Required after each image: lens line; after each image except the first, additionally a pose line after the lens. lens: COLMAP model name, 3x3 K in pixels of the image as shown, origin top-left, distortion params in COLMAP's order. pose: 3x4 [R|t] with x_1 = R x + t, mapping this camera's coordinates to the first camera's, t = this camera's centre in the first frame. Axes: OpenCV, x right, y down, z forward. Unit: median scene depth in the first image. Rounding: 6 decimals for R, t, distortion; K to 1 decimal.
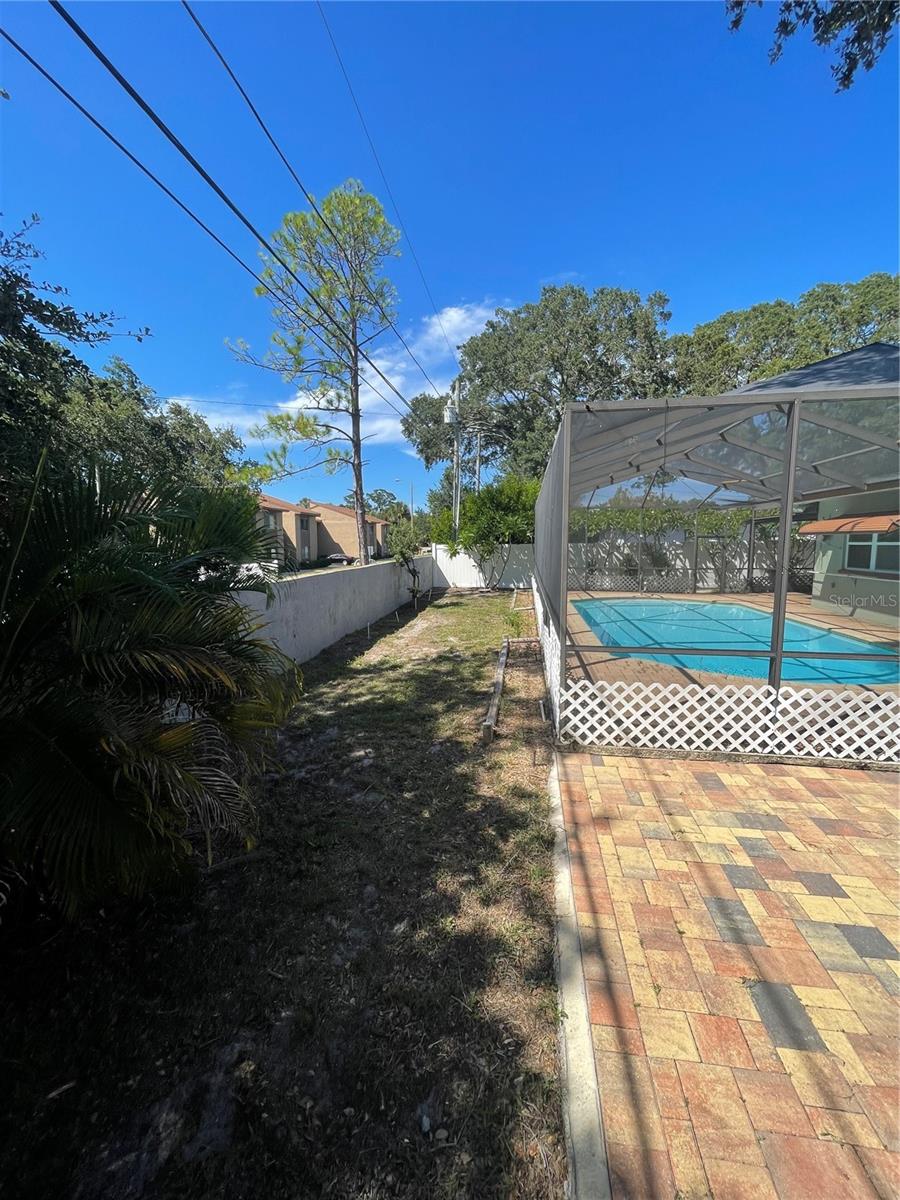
lens RADIAL K [[487.0, 0, 449.6], [0, 487.0, 598.0], [0, 0, 1]] dist [-0.002867, -0.000095]
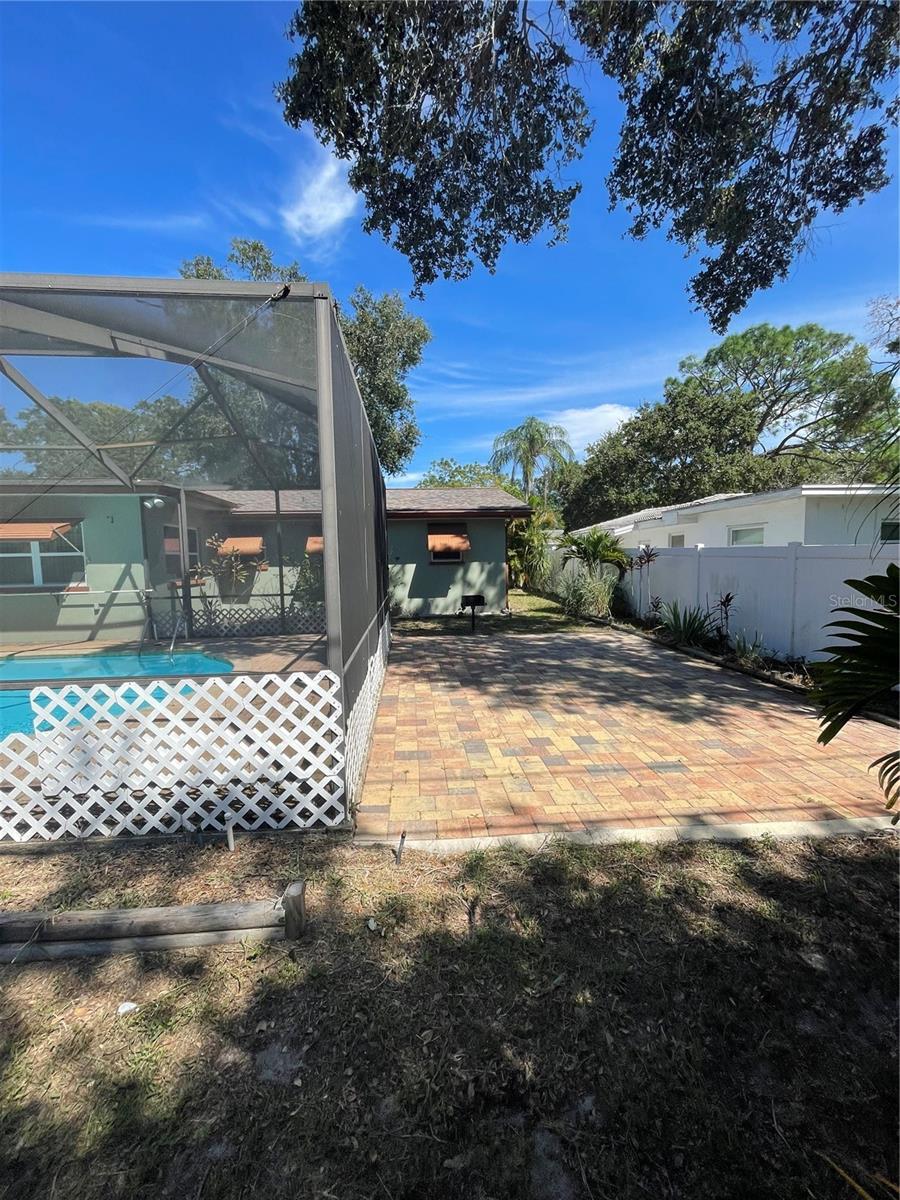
lens RADIAL K [[487.0, 0, 446.3], [0, 487.0, 599.3], [0, 0, 1]] dist [-0.002867, -0.000095]
pose [[-0.220825, -0.085393, 0.971568, -0.625428], [0.138020, 0.983399, 0.117804, -0.088160], [-0.965498, 0.160110, -0.205373, 1.459177]]
